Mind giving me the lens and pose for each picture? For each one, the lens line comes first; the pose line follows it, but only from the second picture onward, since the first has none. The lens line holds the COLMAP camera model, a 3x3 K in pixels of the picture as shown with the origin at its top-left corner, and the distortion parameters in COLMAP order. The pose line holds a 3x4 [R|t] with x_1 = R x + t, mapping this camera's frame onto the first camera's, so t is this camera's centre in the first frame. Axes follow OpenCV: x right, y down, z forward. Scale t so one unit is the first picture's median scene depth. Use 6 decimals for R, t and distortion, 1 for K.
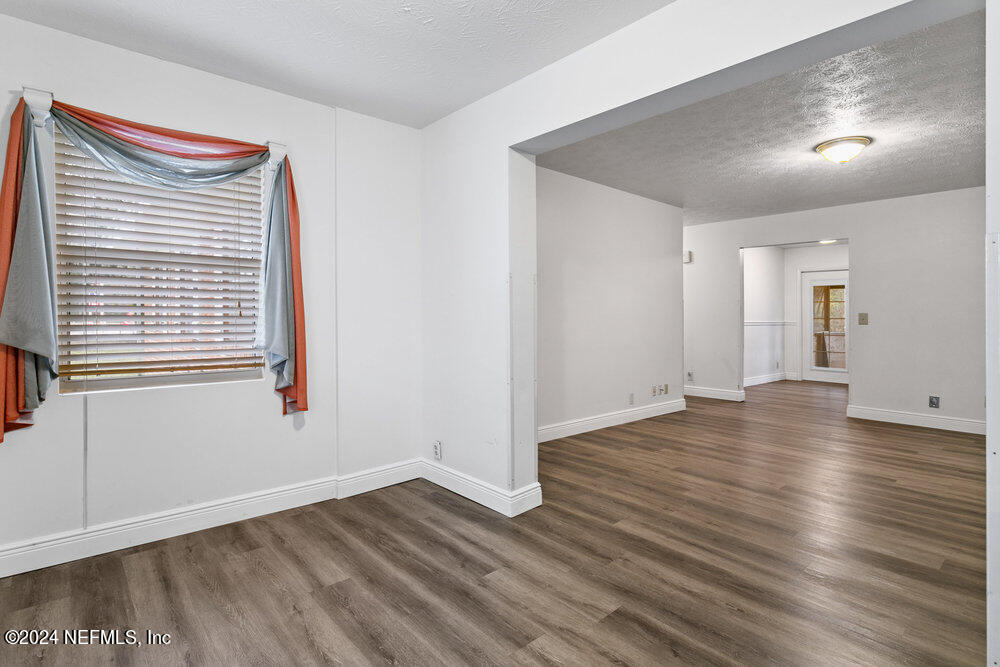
lens RADIAL K [[509.9, 0, 498.8], [0, 509.9, 325.3], [0, 0, 1]] dist [0.002324, 0.000430]
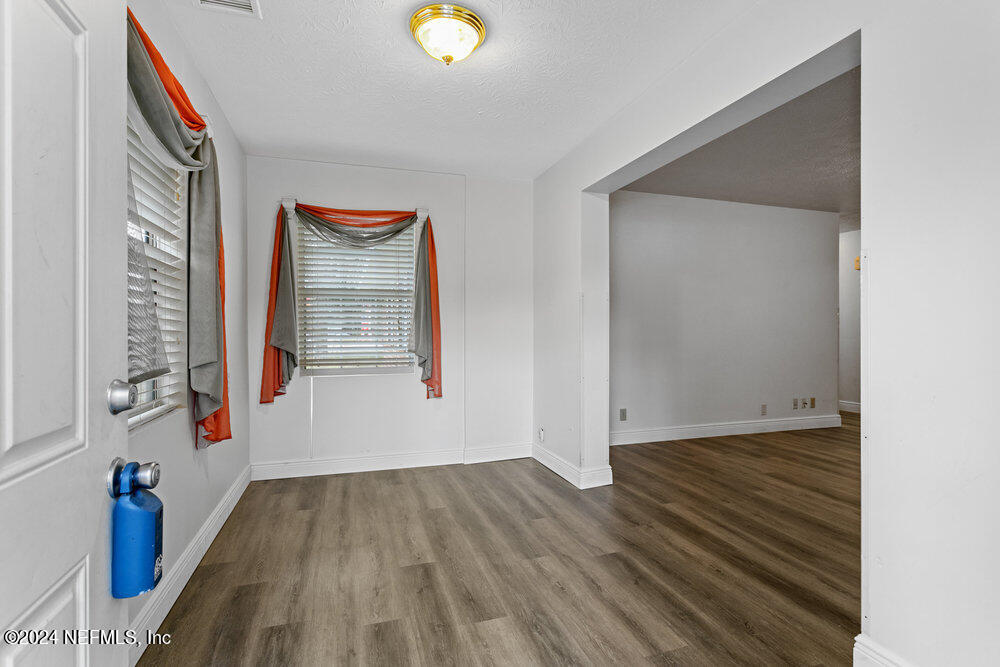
lens RADIAL K [[500.9, 0, 500.8], [0, 500.9, 334.9], [0, 0, 1]] dist [-0.001018, 0.000518]
pose [[0.914384, -0.005636, -0.404809, 0.379159], [0.000933, 0.999930, -0.011815, 0.016688], [0.404847, 0.010426, 0.914325, -0.218335]]
